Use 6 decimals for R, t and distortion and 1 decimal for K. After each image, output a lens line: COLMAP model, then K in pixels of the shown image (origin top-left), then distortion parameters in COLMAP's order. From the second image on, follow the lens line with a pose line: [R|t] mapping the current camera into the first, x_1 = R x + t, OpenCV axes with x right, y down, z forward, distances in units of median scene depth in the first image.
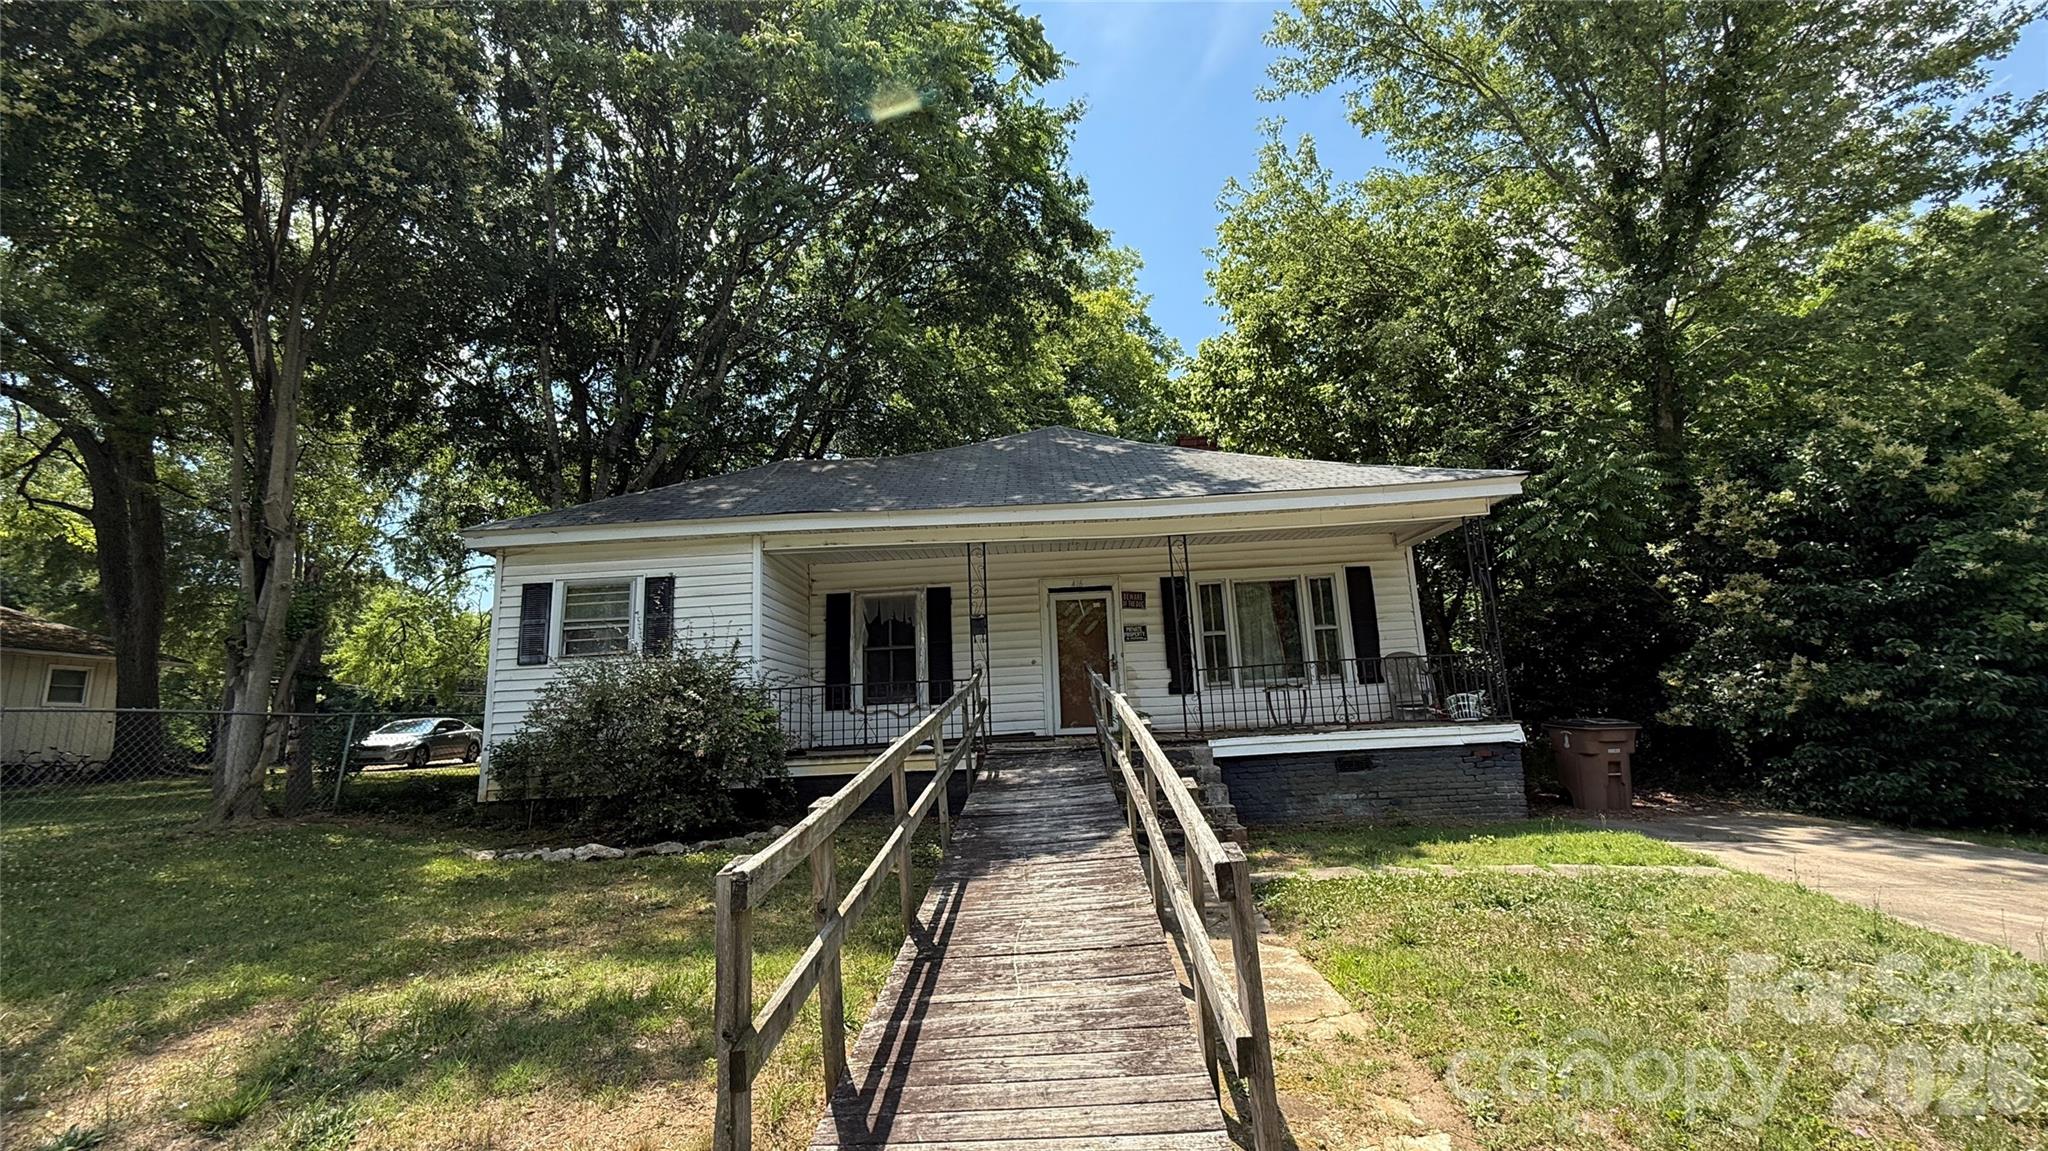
lens RADIAL K [[816.9, 0, 1028.9], [0, 816.9, 579.4], [0, 0, 1]] dist [0.000201, 0.000619]
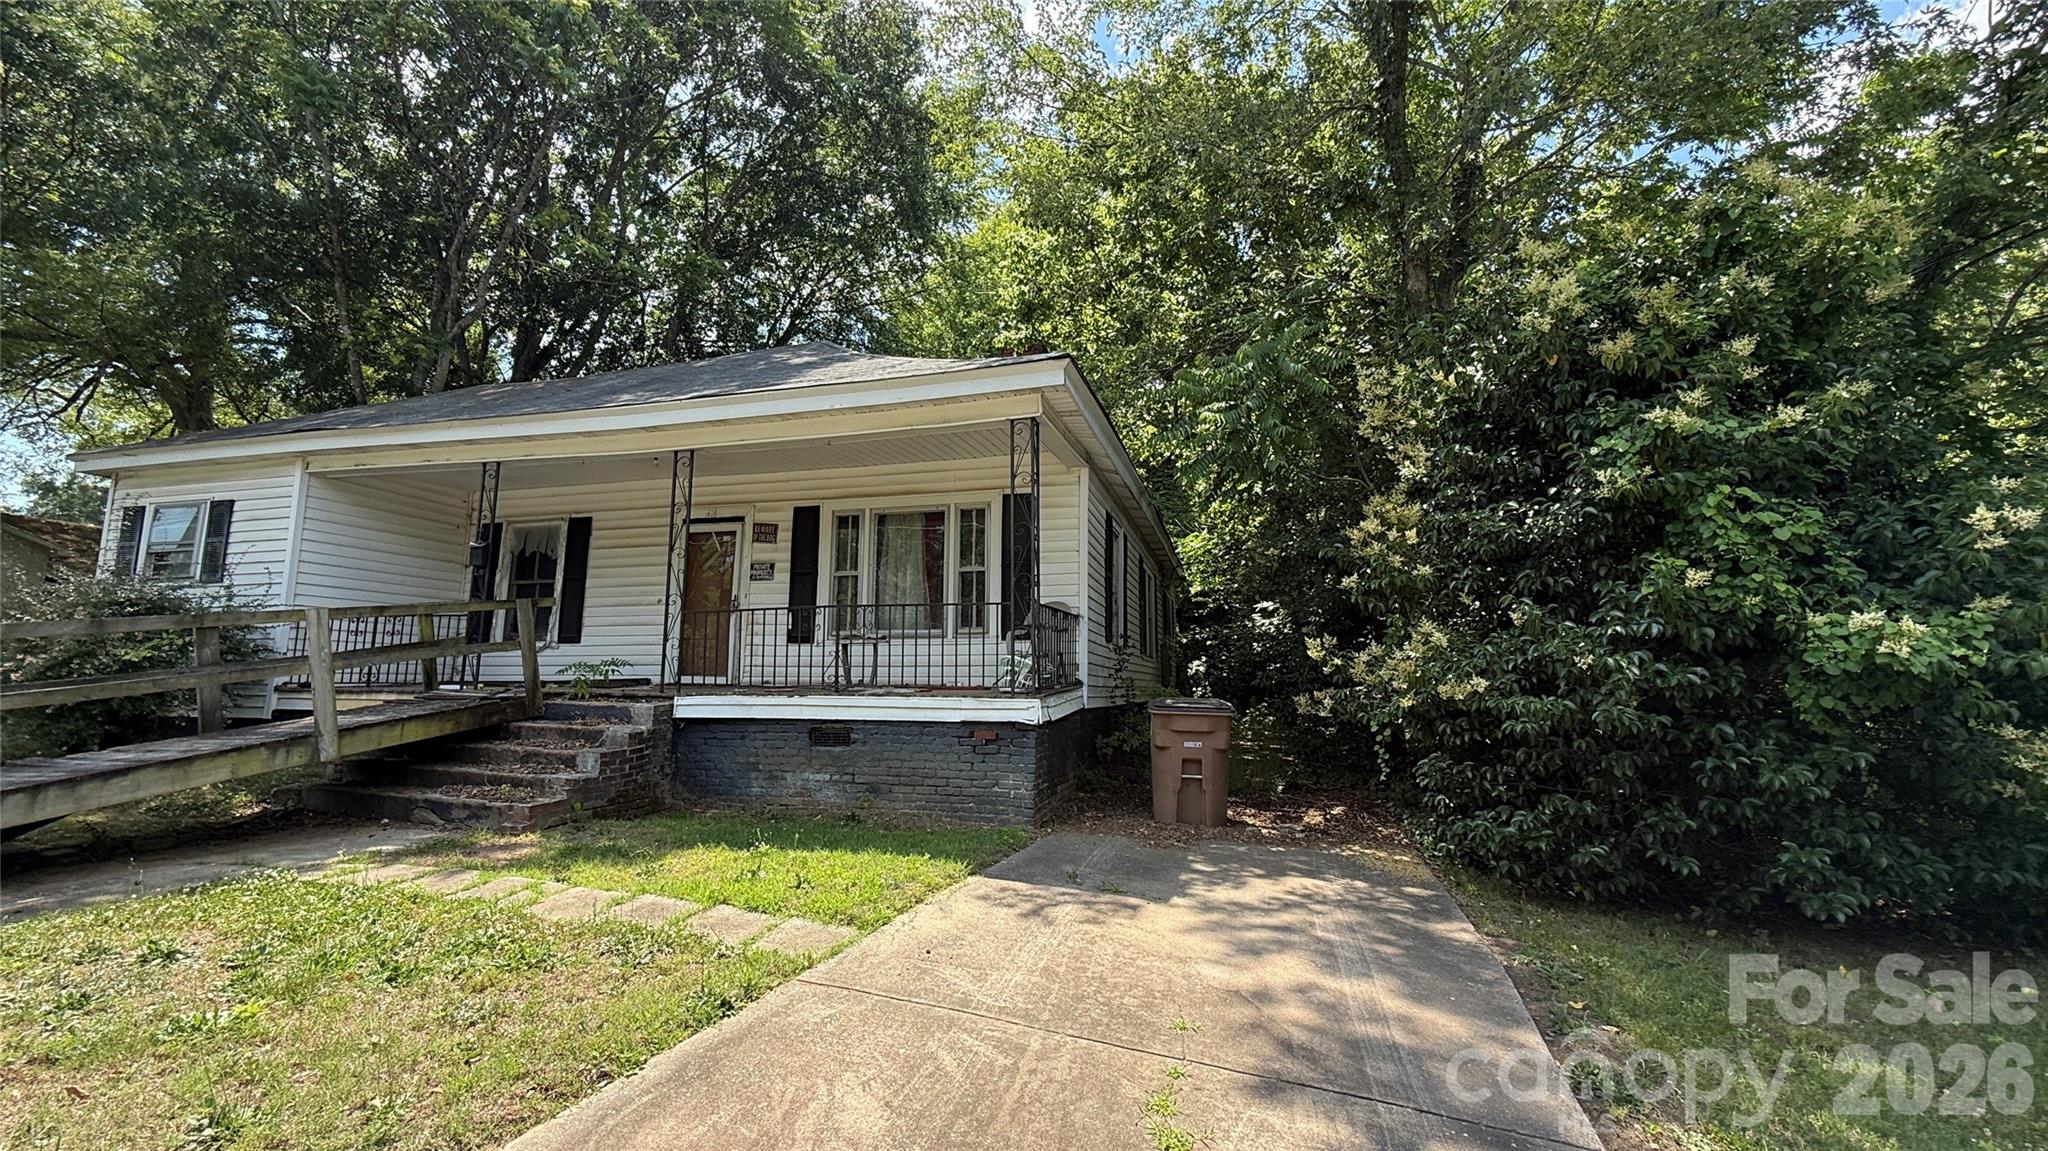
lens RADIAL K [[816.9, 0, 1027.2], [0, 816.9, 568.9], [0, 0, 1]] dist [0.000201, 0.000619]
pose [[0.971796, 0.021163, -0.234872, 0.713151], [-0.009612, 0.998692, 0.050215, 0.020570], [0.235627, -0.046541, 0.970728, 0.267061]]
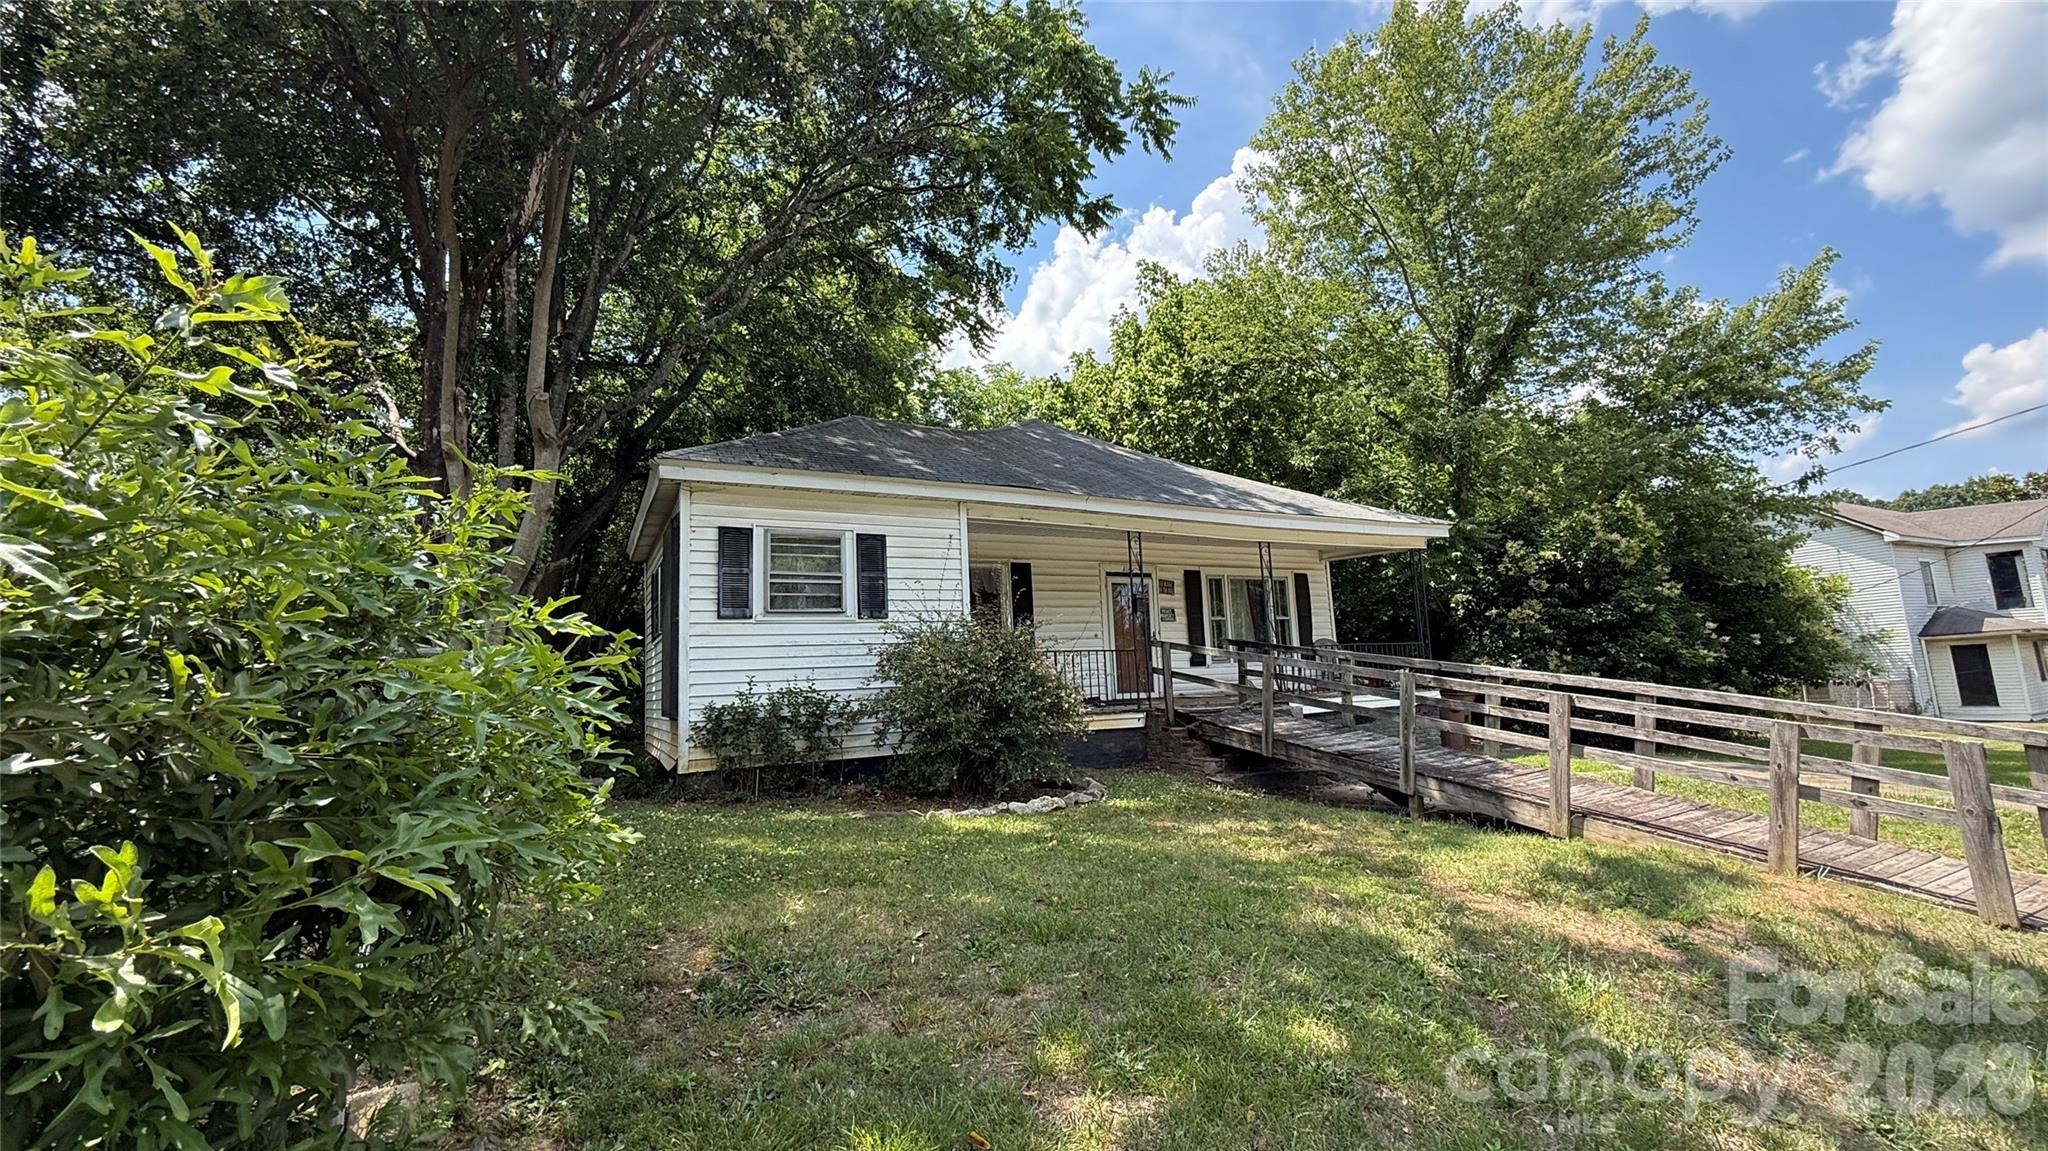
lens RADIAL K [[816.9, 0, 1022.2], [0, 816.9, 572.9], [0, 0, 1]] dist [0.000201, 0.000619]
pose [[0.869233, 0.075865, 0.488548, -0.757005], [-0.088791, 0.996045, 0.003305, 0.023556], [-0.486365, -0.046251, 0.872531, 0.073747]]
